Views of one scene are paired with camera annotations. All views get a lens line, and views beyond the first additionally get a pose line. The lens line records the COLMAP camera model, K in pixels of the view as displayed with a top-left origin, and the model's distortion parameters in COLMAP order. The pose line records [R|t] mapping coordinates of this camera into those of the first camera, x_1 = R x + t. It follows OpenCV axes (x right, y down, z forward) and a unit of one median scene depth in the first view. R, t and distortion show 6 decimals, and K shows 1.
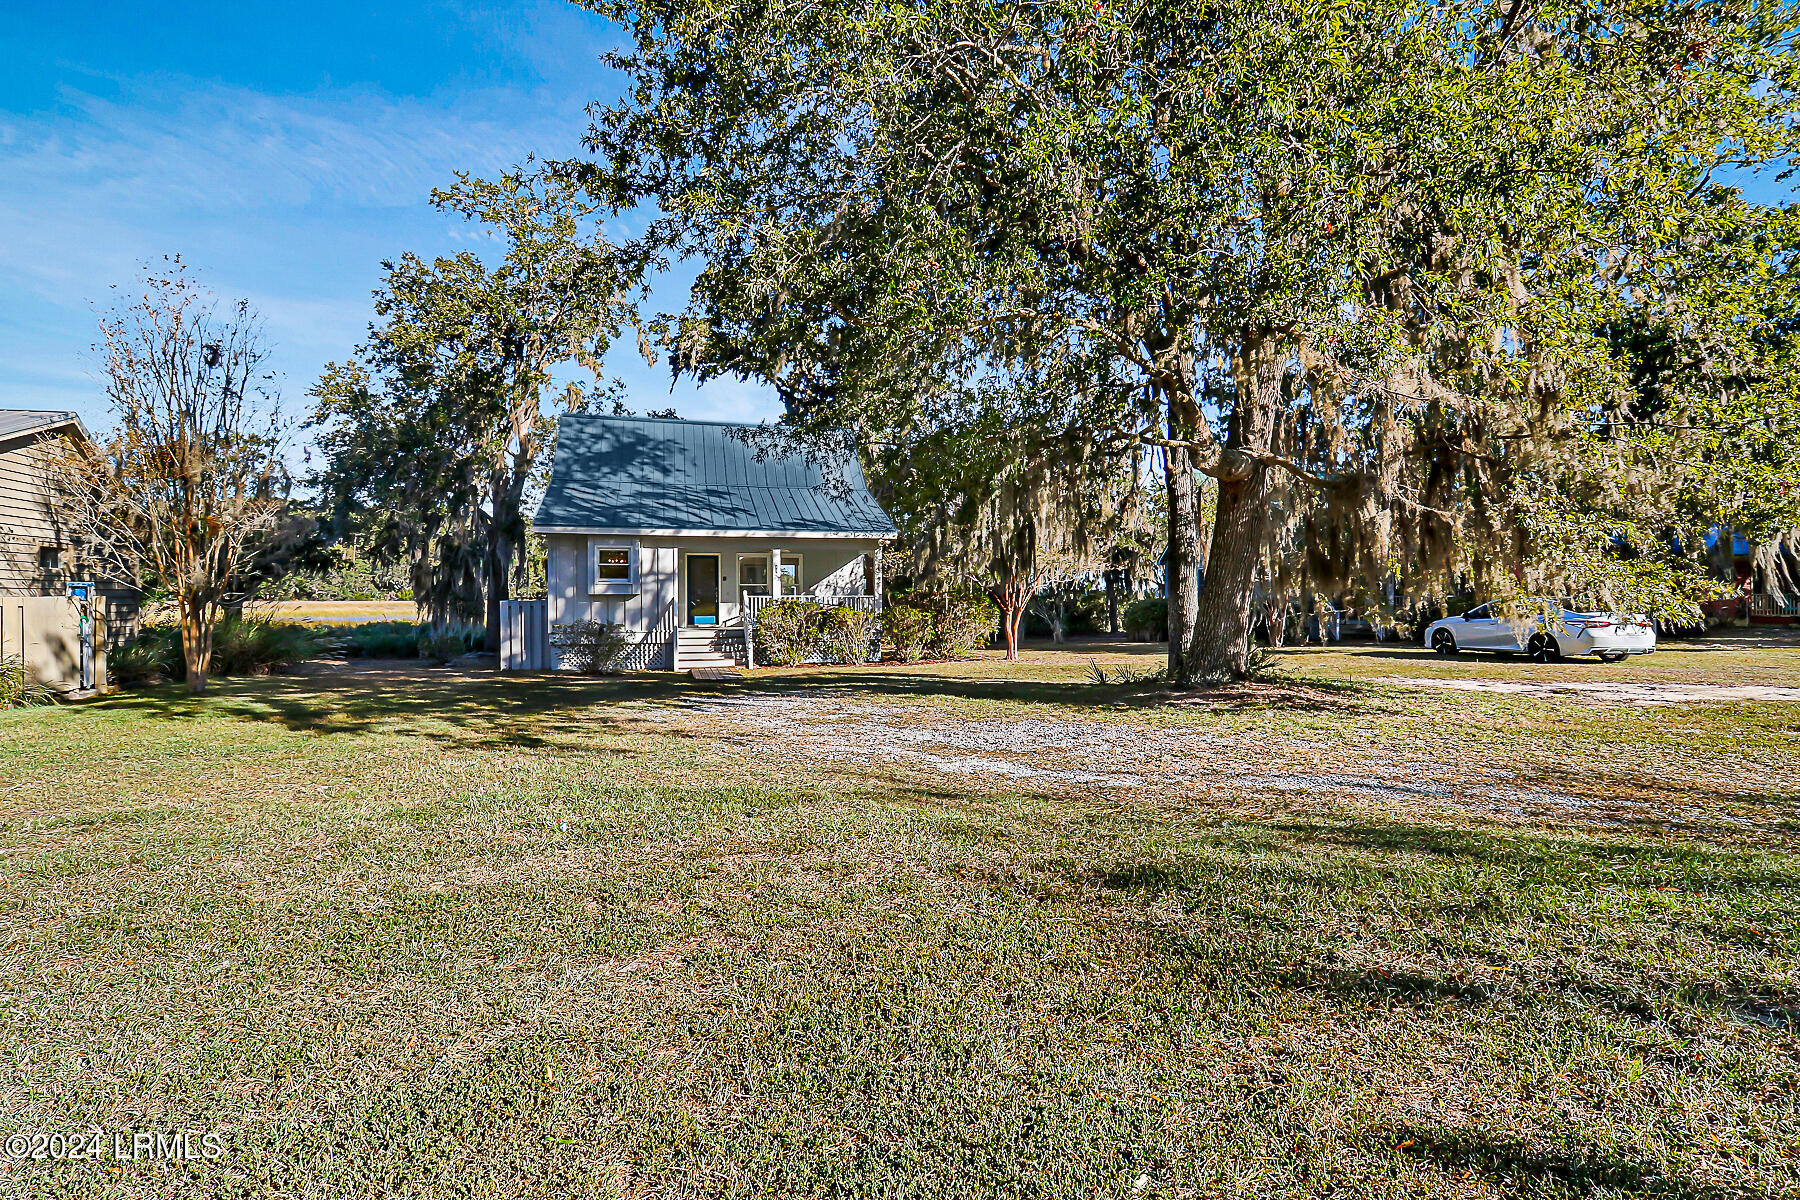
lens RADIAL K [[937.7, 0, 939.4], [0, 937.7, 592.0], [0, 0, 1]] dist [-0.000986, -0.000217]
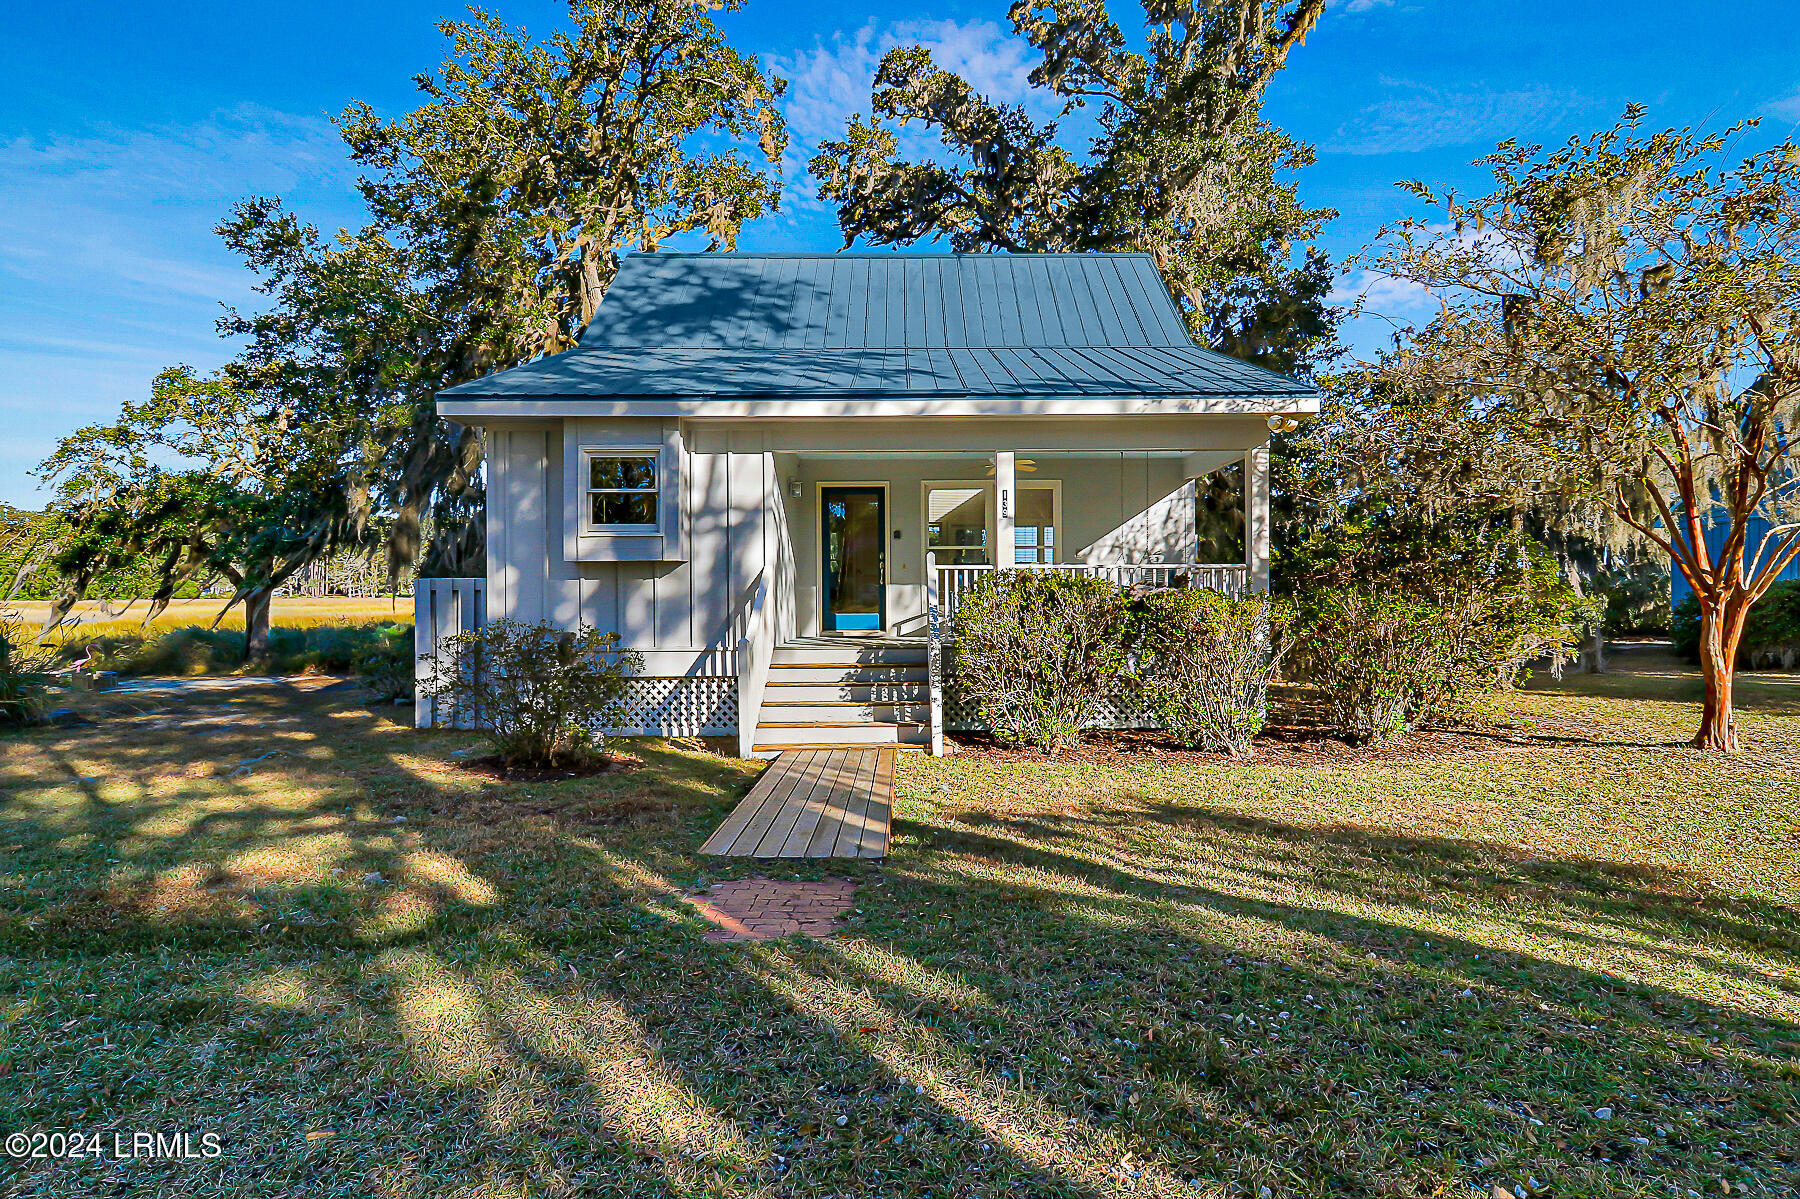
lens RADIAL K [[856.2, 0, 900.0], [0, 856.2, 599.5], [0, 0, 1]] dist [-0.005073, -0.001084]
pose [[0.957804, -0.000227, -0.287423, -0.112582], [0.002997, 0.999953, 0.009200, 0.016115], [0.287408, -0.009673, 0.957760, 0.643068]]
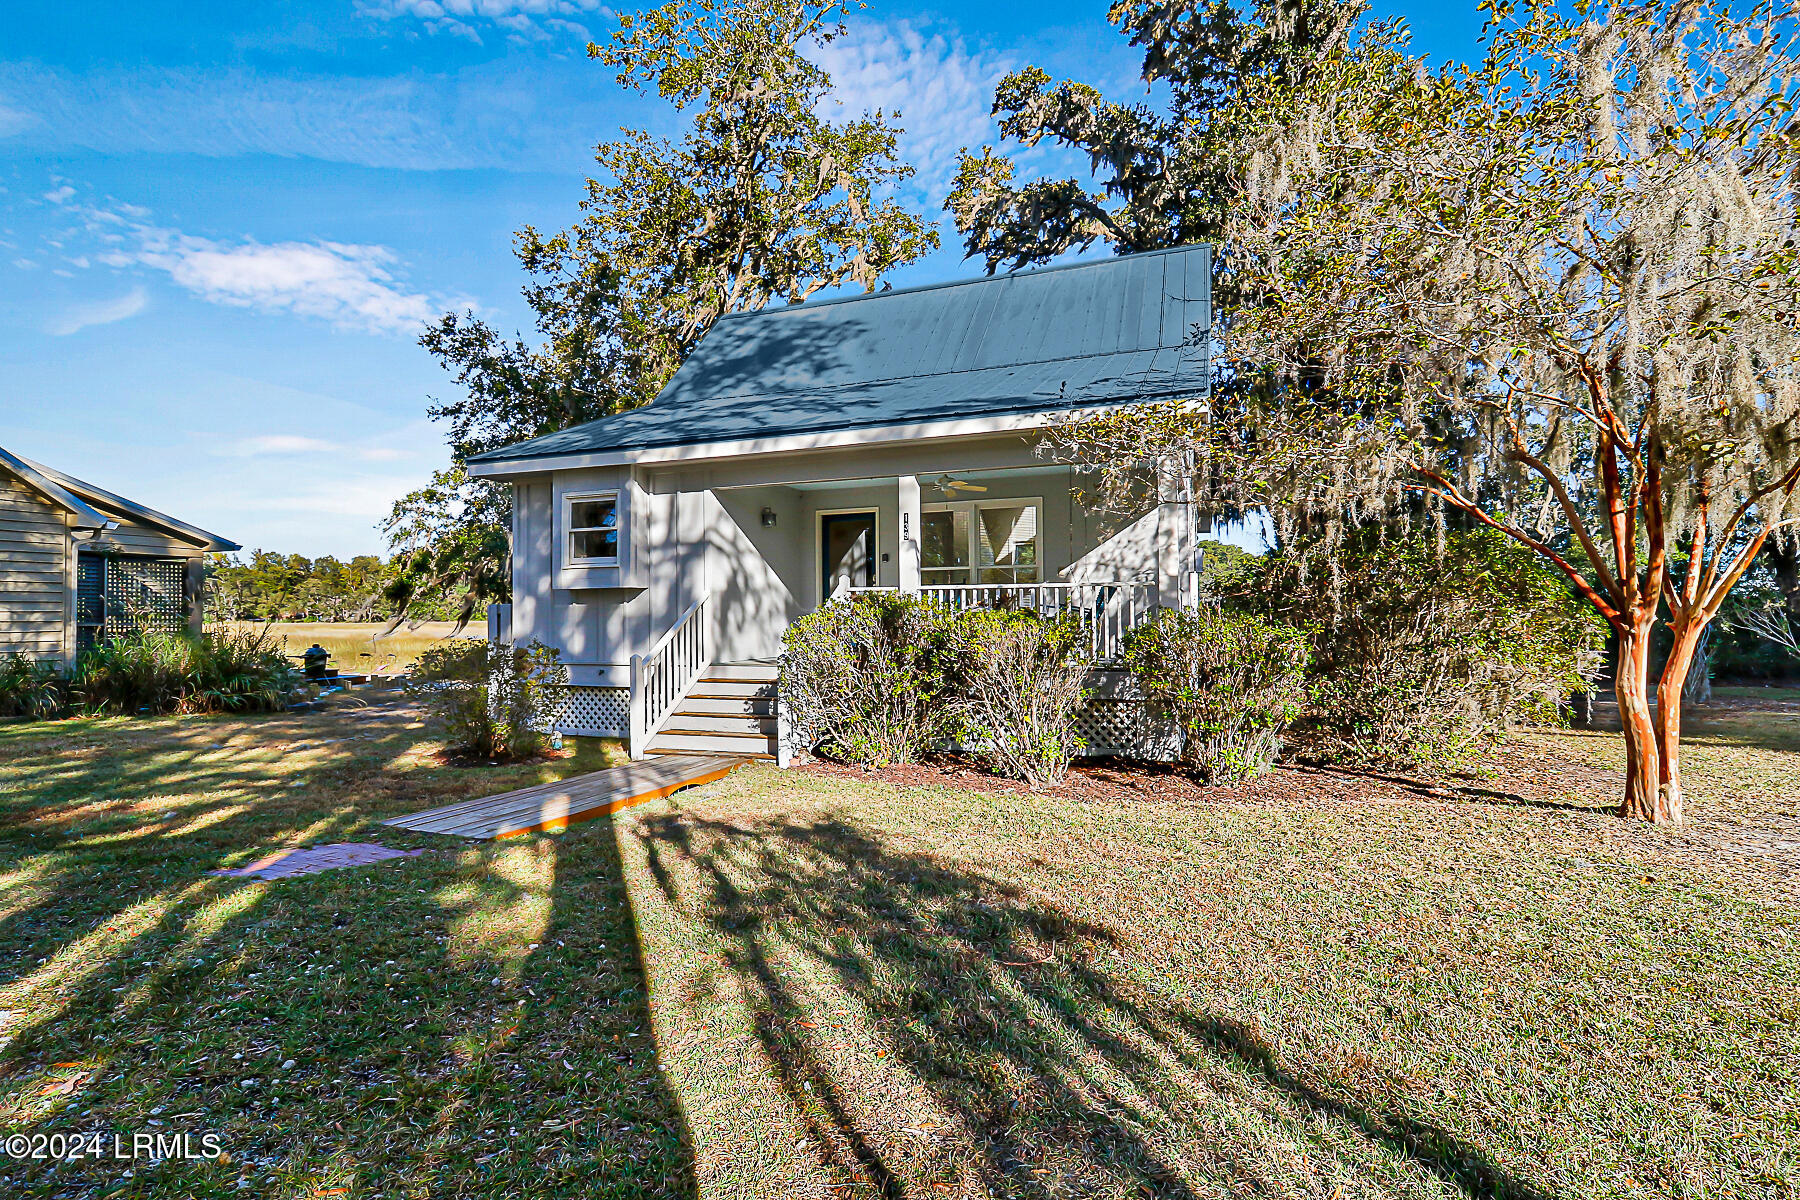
lens RADIAL K [[856.2, 0, 900.0], [0, 856.2, 600.0], [0, 0, 1]] dist [-0.005073, -0.001084]
pose [[0.792821, -0.015607, -0.609255, 0.055492], [0.008728, 0.999860, -0.014255, 0.015898], [0.609392, 0.005984, 0.792846, 0.710982]]
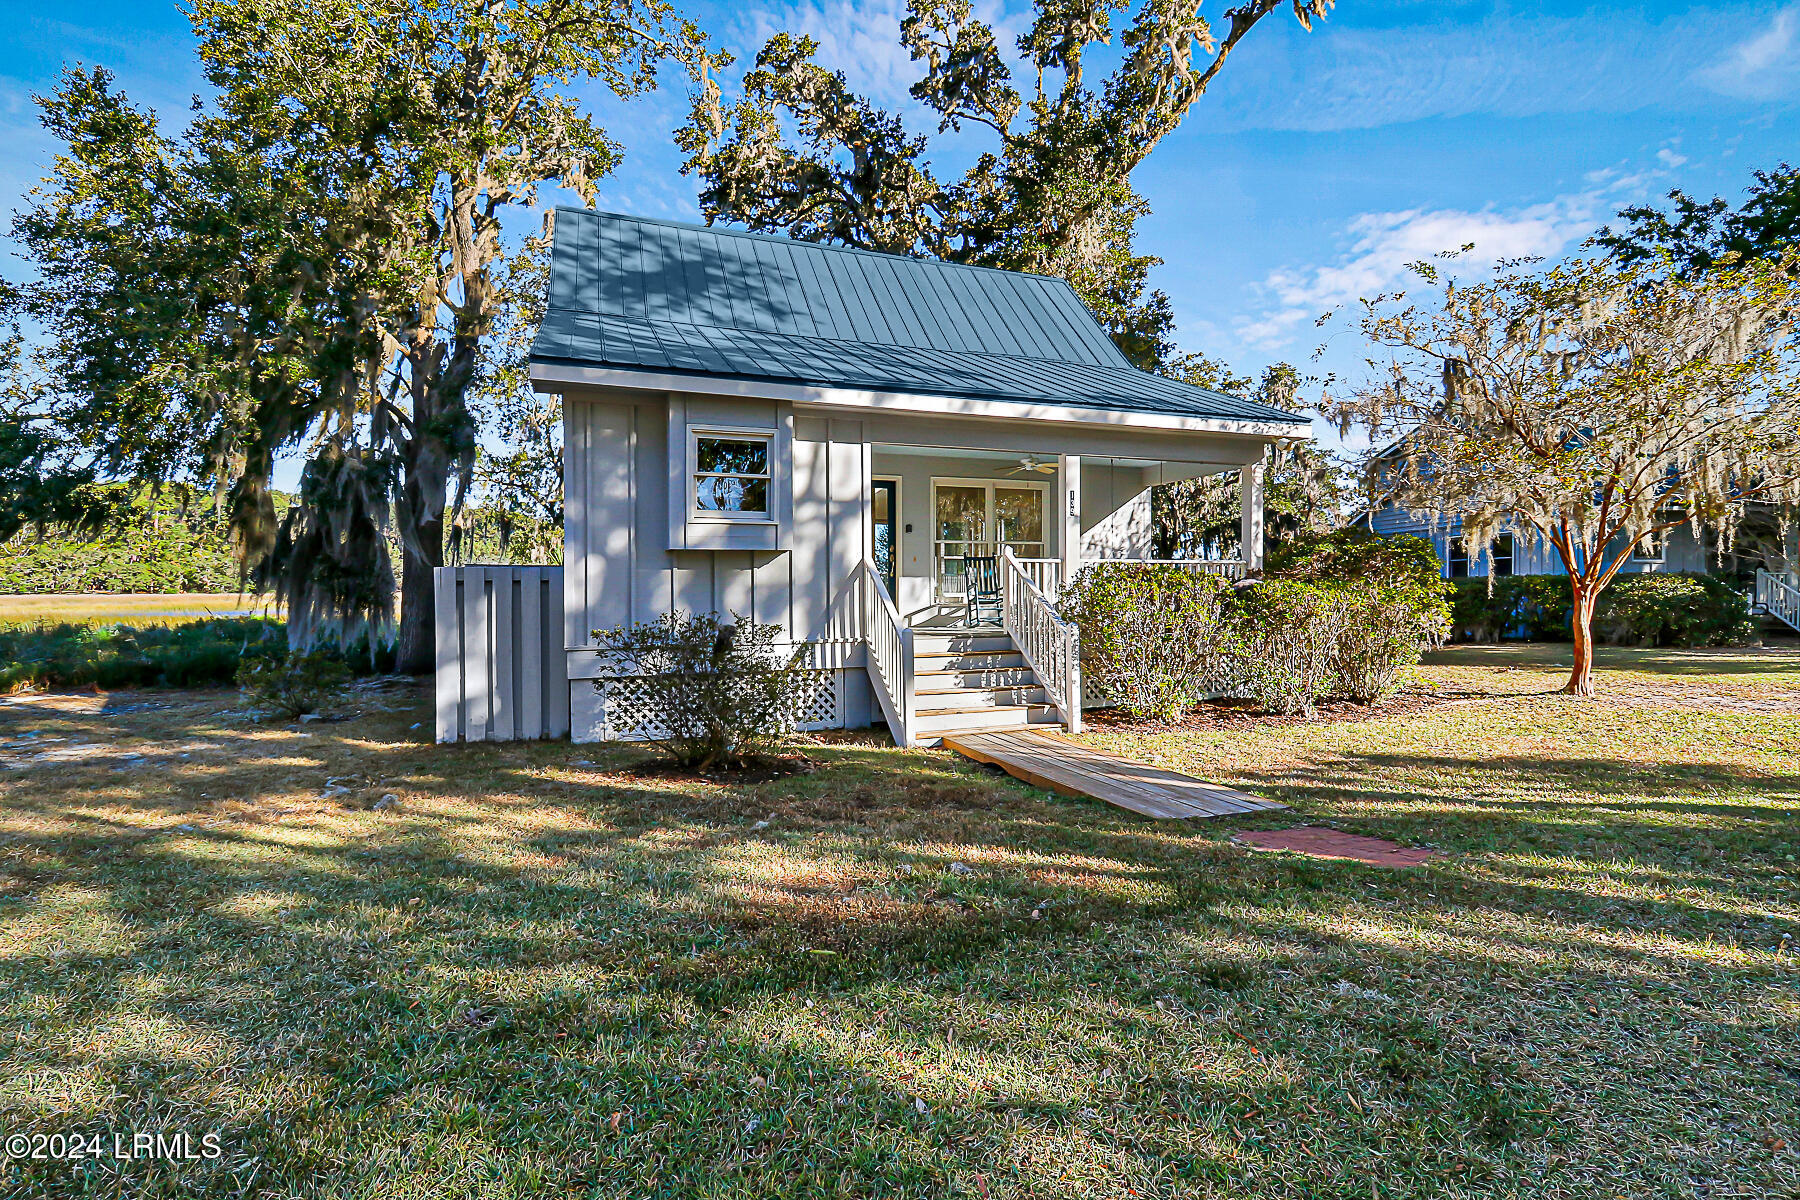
lens RADIAL K [[860.8, 0, 900.0], [0, 860.8, 600.0], [0, 0, 1]] dist [-0.000116, 0.000020]
pose [[0.997589, -0.002913, 0.069339, -0.290151], [0.001824, 0.999874, 0.015770, 0.017684], [-0.069376, -0.015606, 0.997468, 0.607673]]
